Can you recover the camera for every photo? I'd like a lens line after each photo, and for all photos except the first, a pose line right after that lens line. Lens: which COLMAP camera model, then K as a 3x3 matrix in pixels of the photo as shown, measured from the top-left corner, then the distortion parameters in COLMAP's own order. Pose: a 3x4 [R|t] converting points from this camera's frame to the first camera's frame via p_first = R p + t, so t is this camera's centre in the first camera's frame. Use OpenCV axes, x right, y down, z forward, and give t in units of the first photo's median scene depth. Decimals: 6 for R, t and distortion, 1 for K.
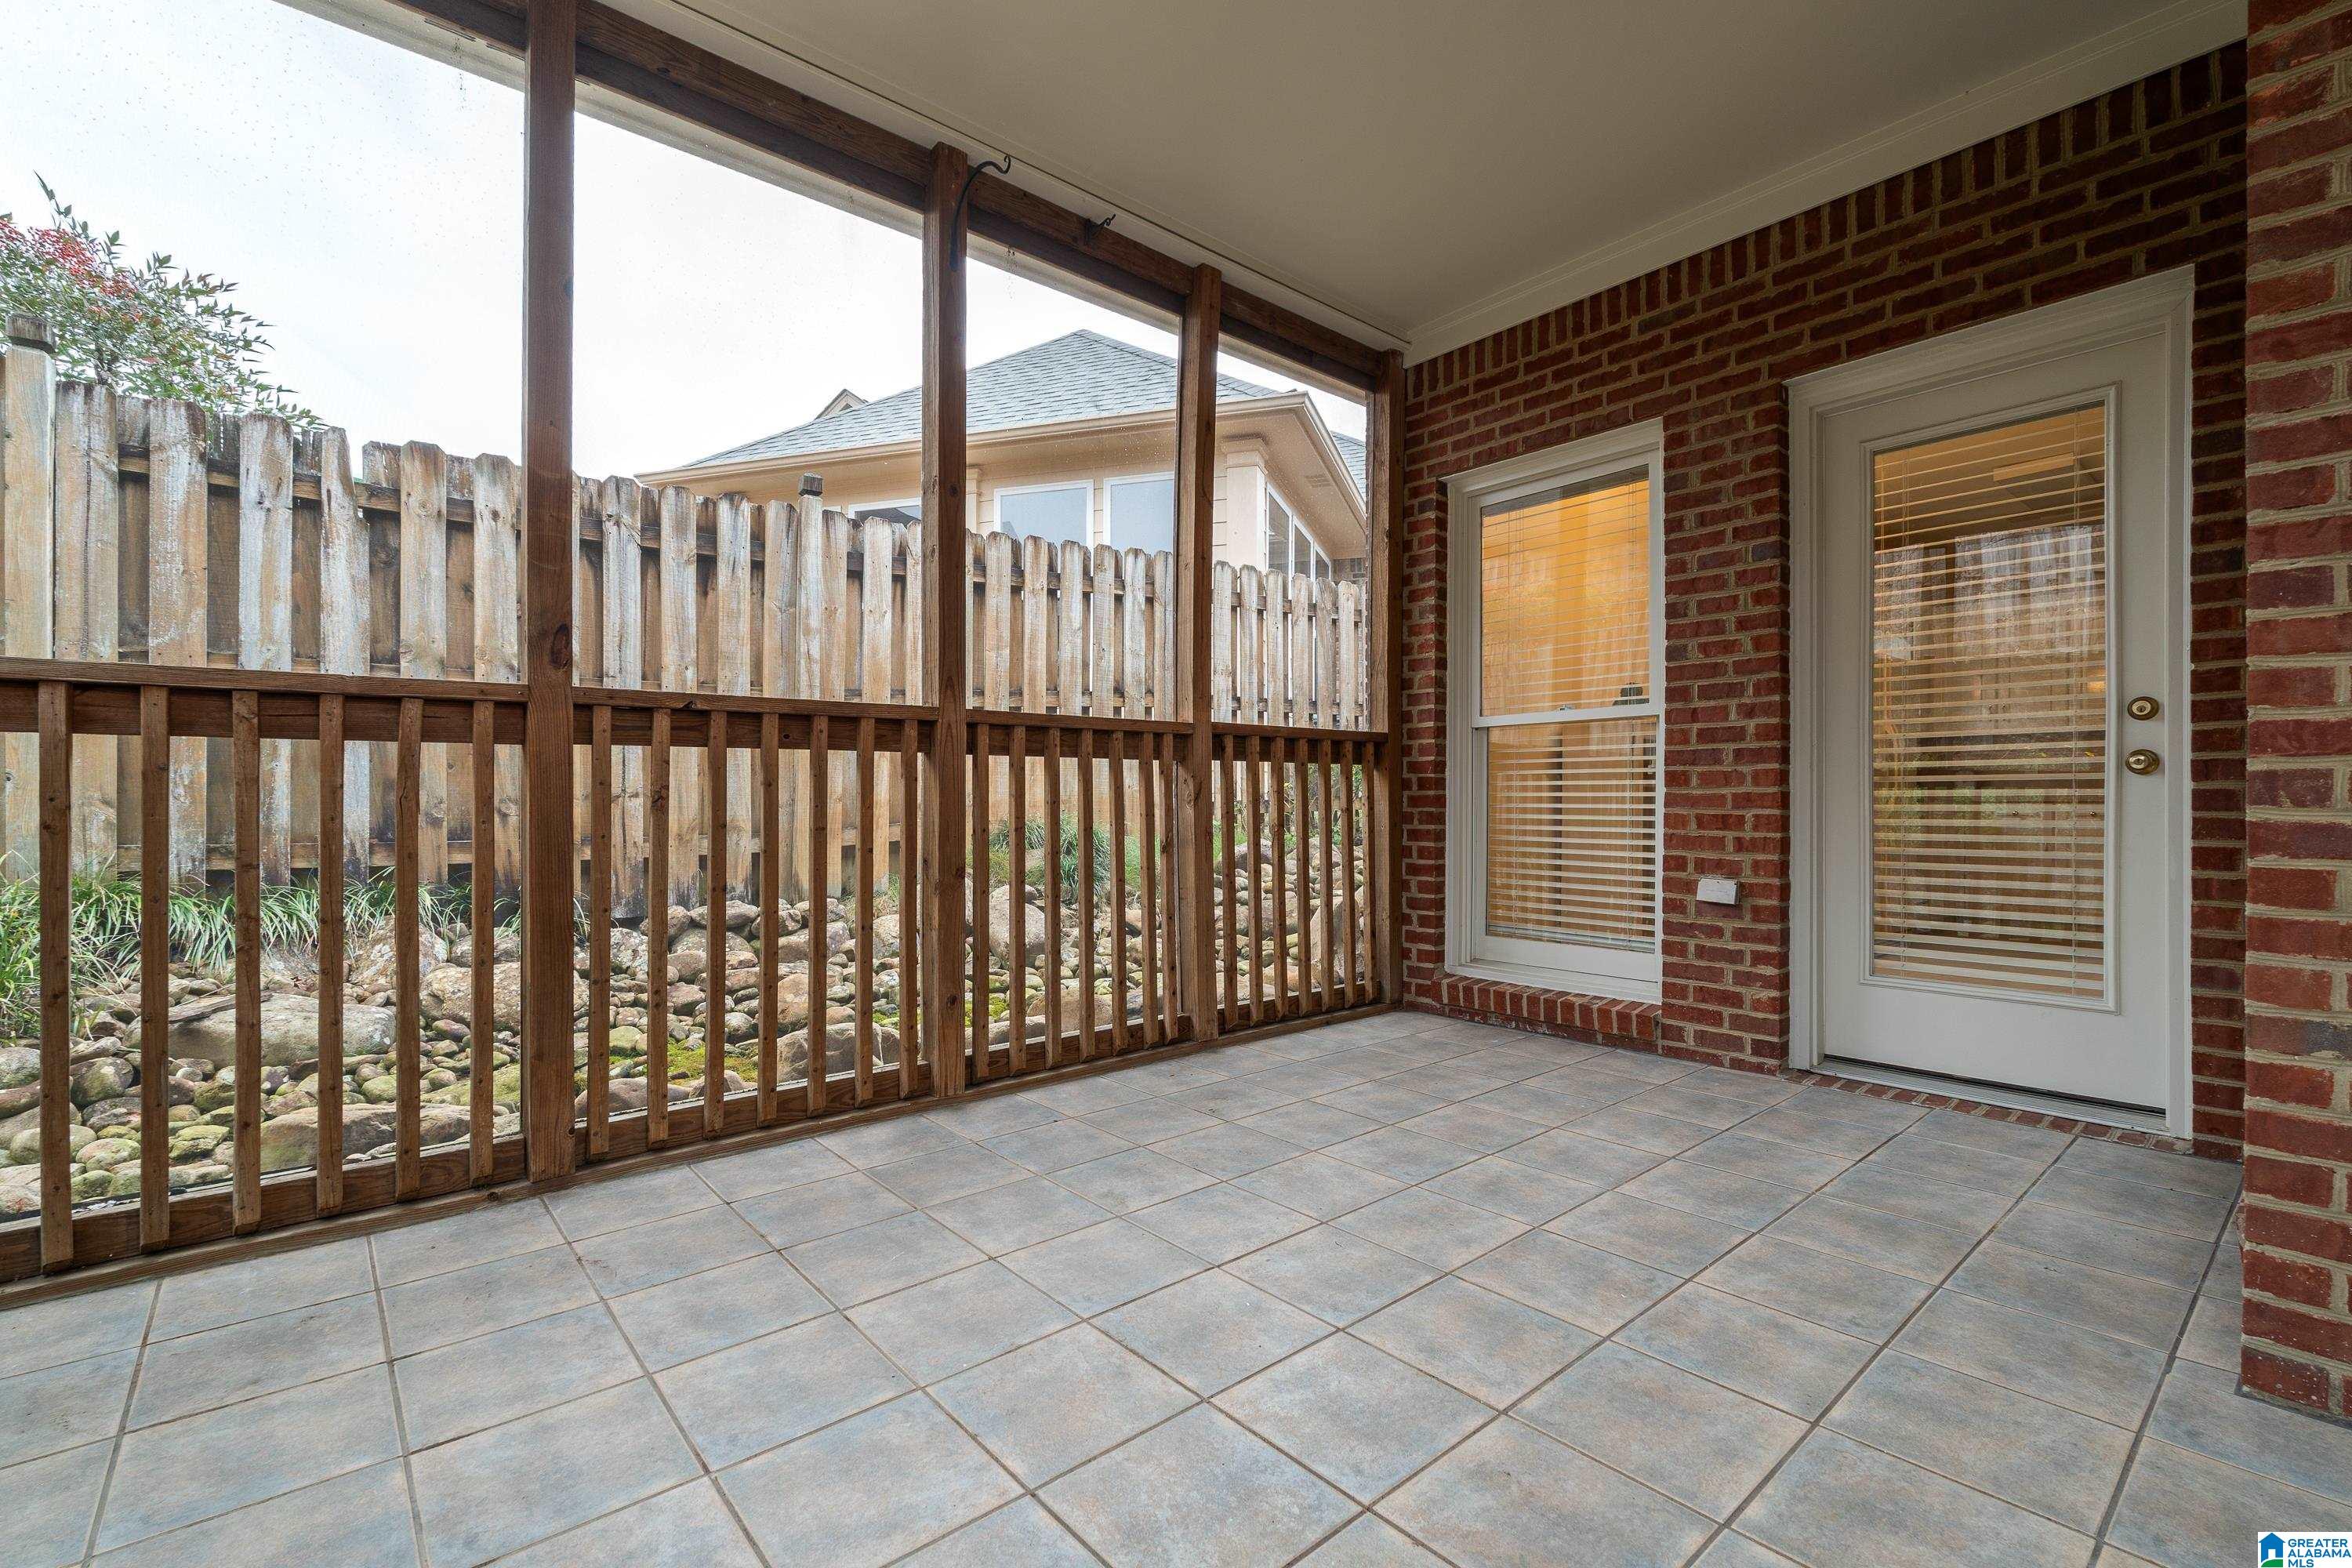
lens RADIAL K [[1046.6, 0, 1179.9], [0, 1046.6, 789.6], [0, 0, 1]] dist [0.002150, 0.000596]
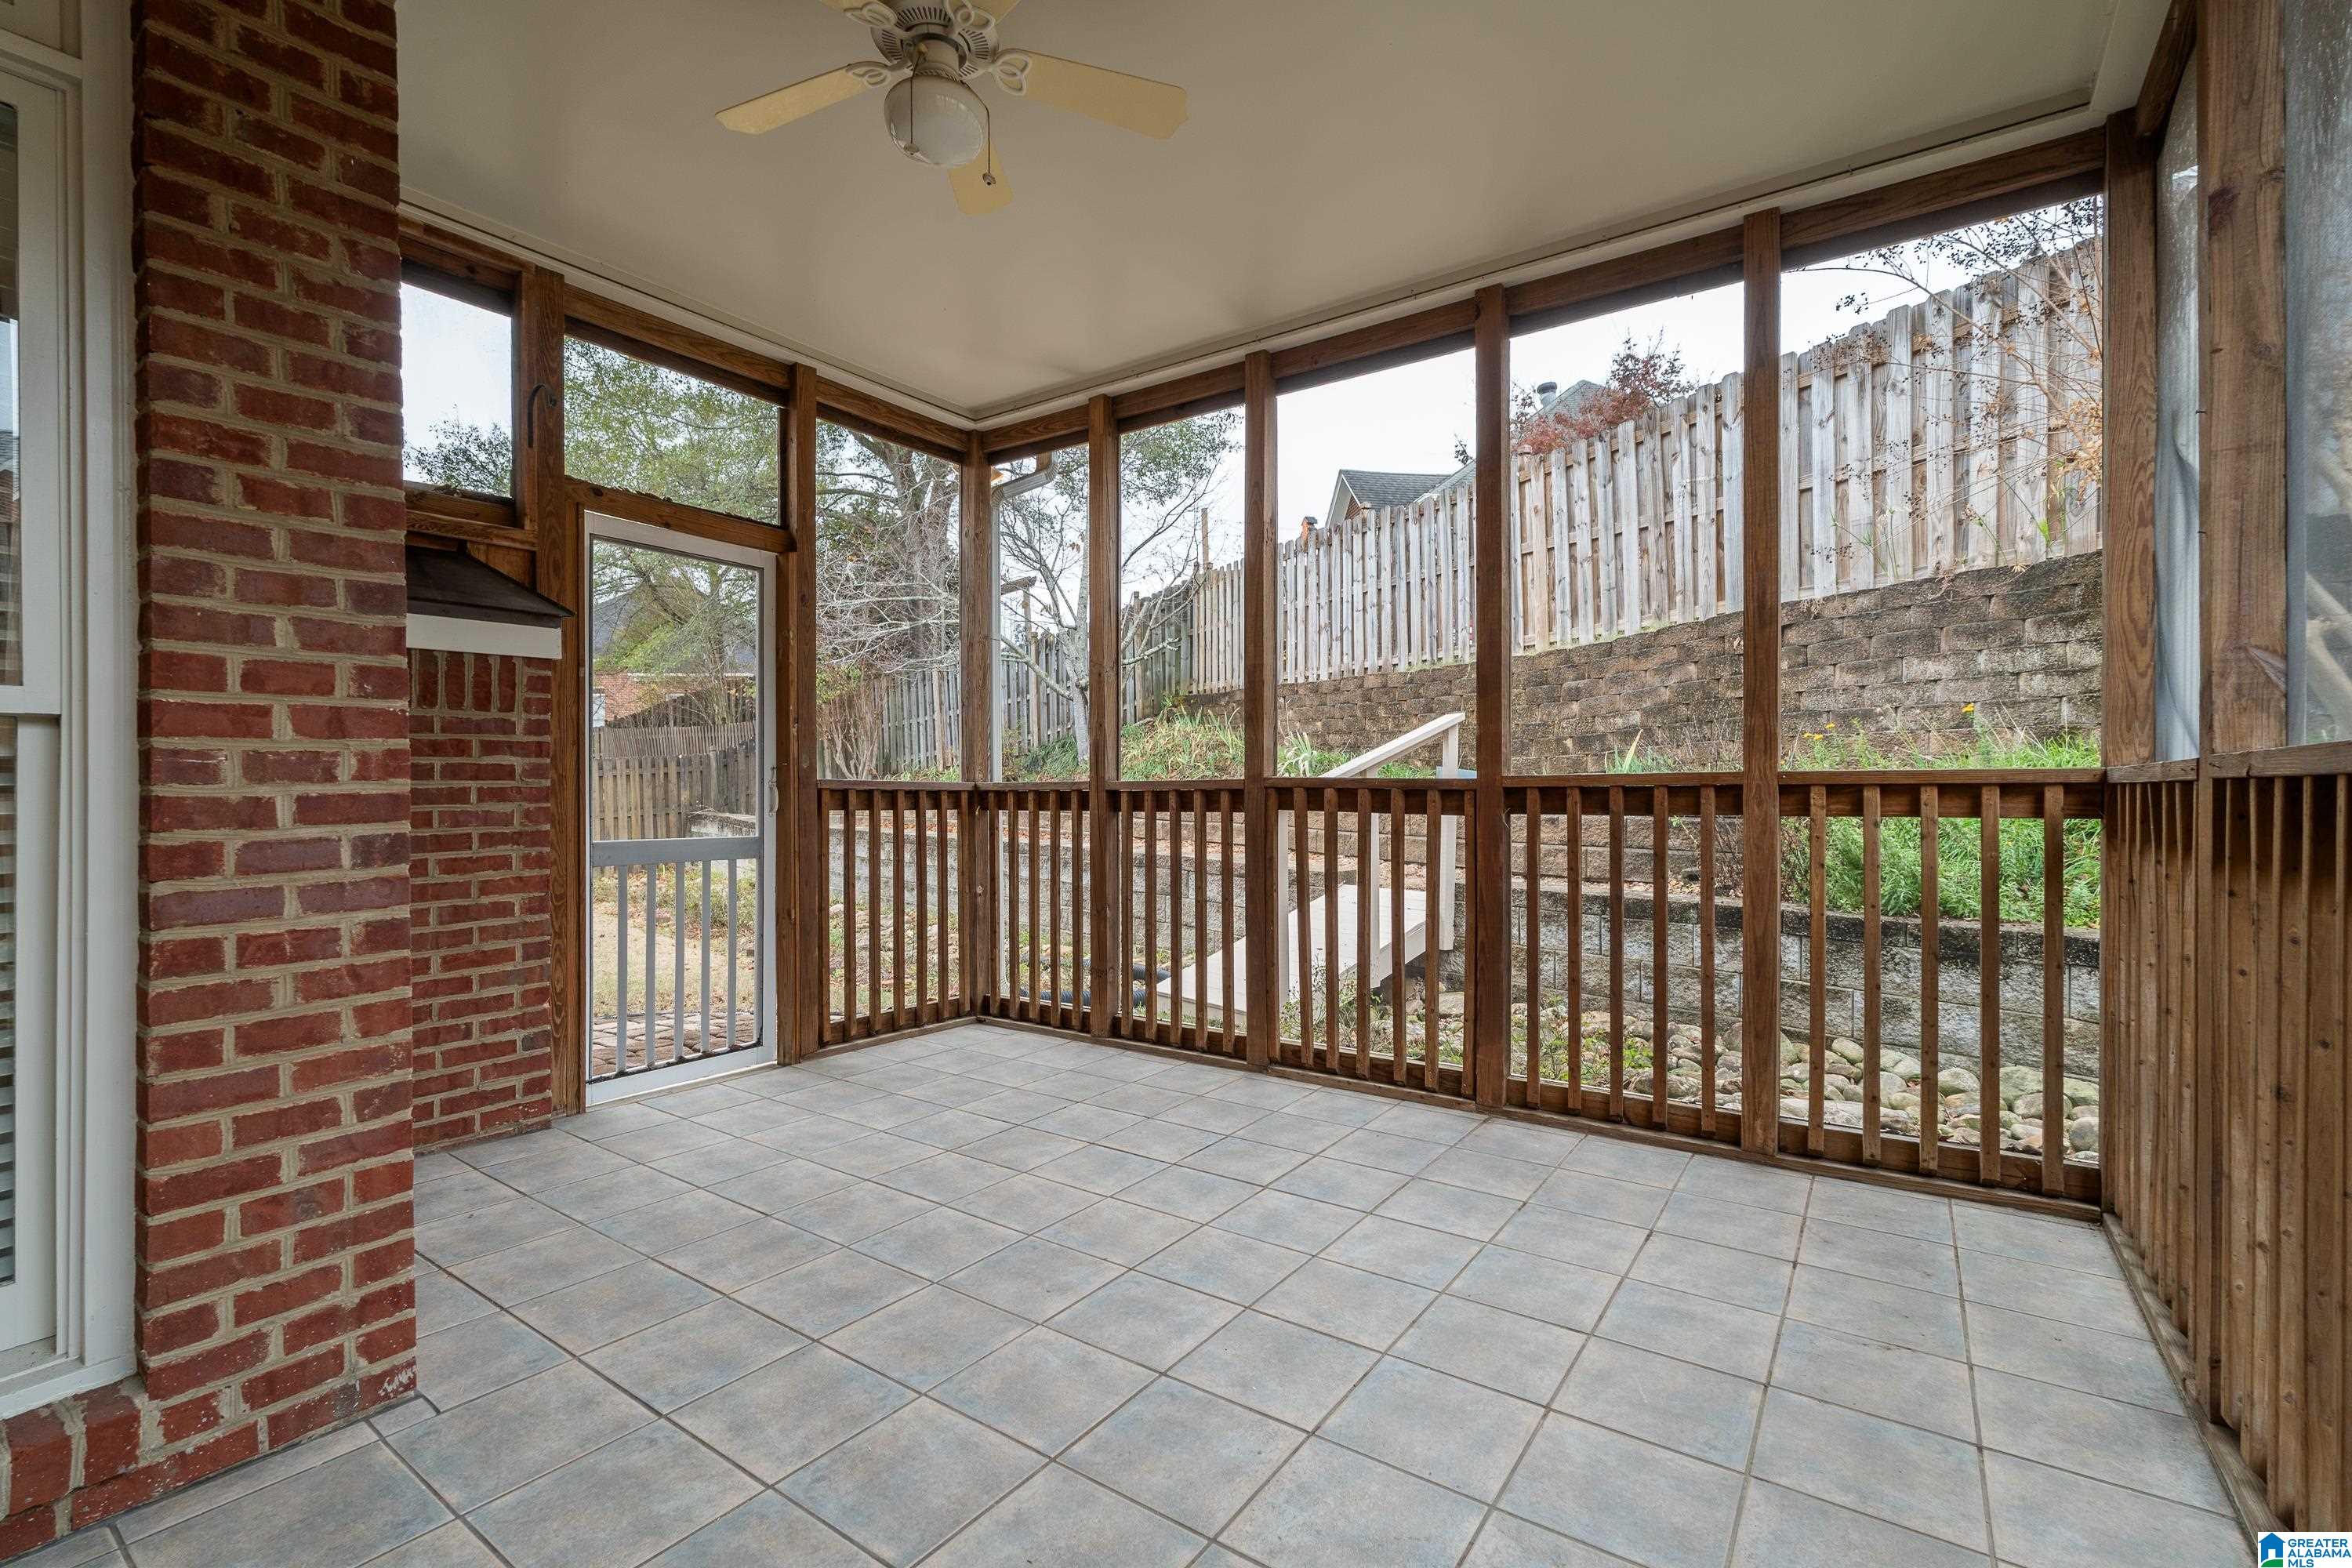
lens RADIAL K [[1046.6, 0, 1171.3], [0, 1046.6, 789.6], [0, 0, 1]] dist [0.002150, 0.000596]
pose [[-0.969355, -0.005210, -0.245610, 0.420574], [-0.004014, 0.999978, -0.005370, -0.094371], [0.245633, -0.004220, -0.969354, 2.079423]]
